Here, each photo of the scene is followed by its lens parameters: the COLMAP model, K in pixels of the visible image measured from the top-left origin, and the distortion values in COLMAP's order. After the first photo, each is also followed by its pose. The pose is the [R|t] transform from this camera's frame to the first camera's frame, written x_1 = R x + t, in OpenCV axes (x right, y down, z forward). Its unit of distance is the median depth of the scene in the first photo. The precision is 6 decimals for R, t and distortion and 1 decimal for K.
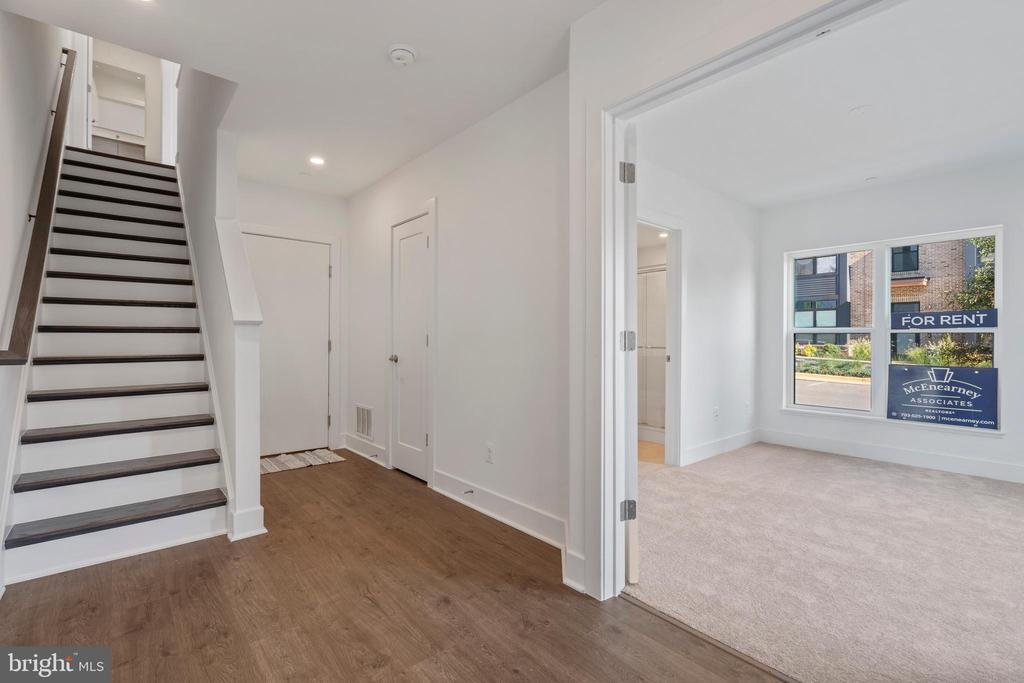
lens RADIAL K [[475.5, 0, 508.5], [0, 475.5, 340.4], [0, 0, 1]] dist [-0.015602, 0.000627]
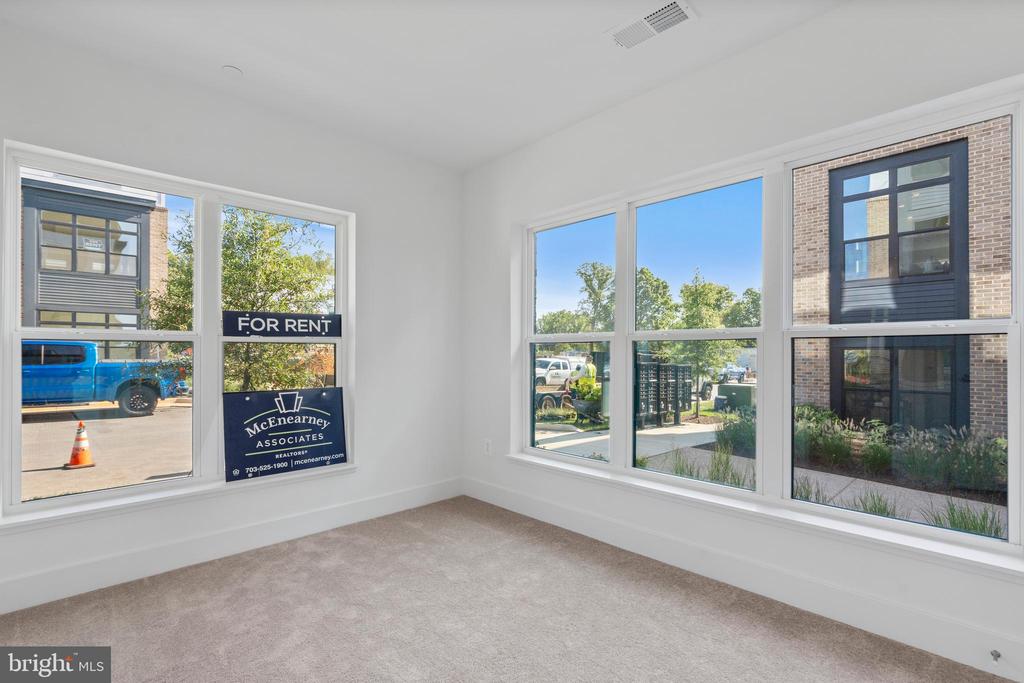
lens RADIAL K [[477.1, 0, 506.6], [0, 477.1, 351.4], [0, 0, 1]] dist [0.002791, 0.000370]
pose [[-0.058774, 0.005376, 0.998257, 0.179785], [0.004483, 0.999977, -0.005121, 0.002103], [-0.998261, 0.004174, -0.058797, 0.716442]]
